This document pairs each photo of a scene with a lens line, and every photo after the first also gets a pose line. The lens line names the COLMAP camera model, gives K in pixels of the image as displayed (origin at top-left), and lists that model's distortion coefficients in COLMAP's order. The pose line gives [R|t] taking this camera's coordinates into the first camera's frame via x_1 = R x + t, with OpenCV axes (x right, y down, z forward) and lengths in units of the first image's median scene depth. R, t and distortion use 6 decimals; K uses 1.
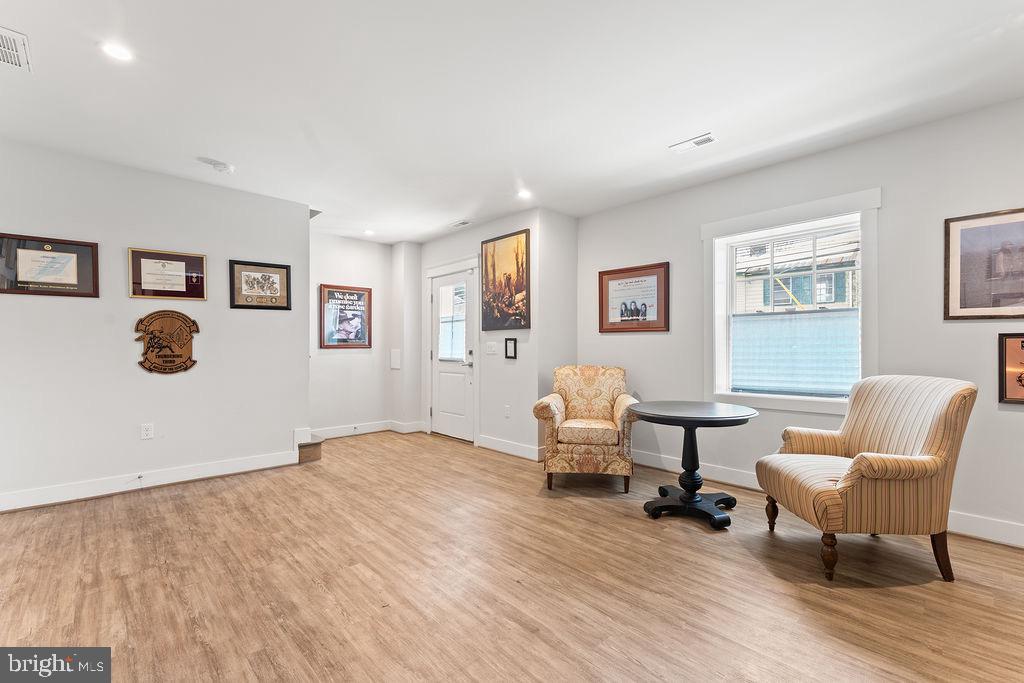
lens RADIAL K [[392.7, 0, 509.7], [0, 392.7, 346.7], [0, 0, 1]] dist [0.000319, -0.000095]
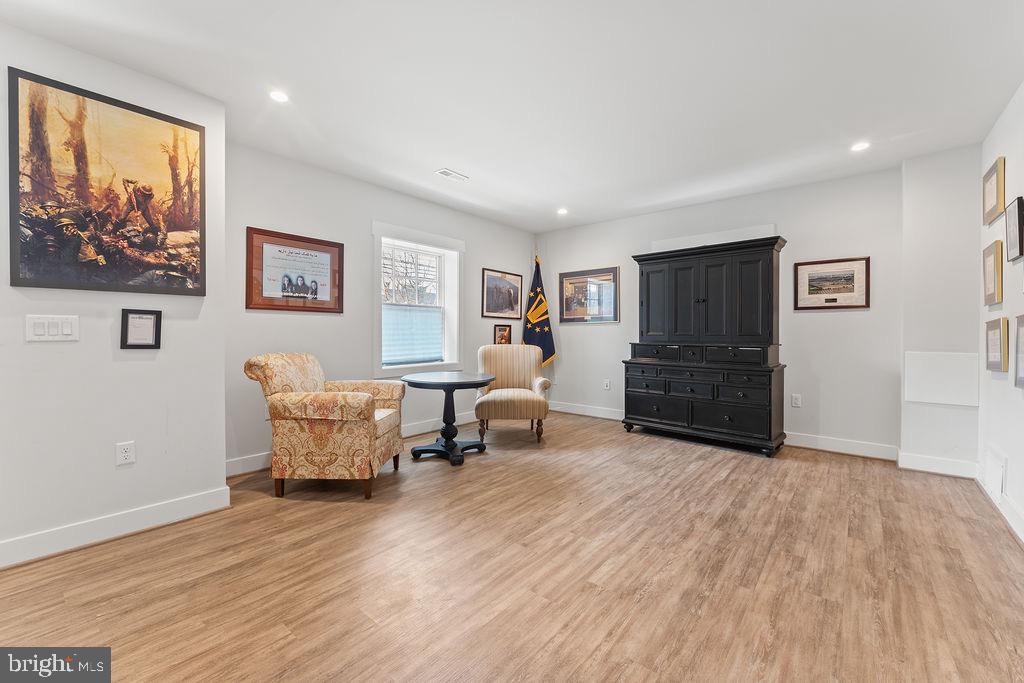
lens RADIAL K [[397.9, 0, 509.7], [0, 397.9, 333.3], [0, 0, 1]] dist [0.001313, 0.000056]
pose [[-0.039906, -0.005402, 0.999189, -0.677804], [-0.010001, 0.999937, 0.005006, 0.002955], [-0.999153, -0.009793, -0.039958, 0.659899]]
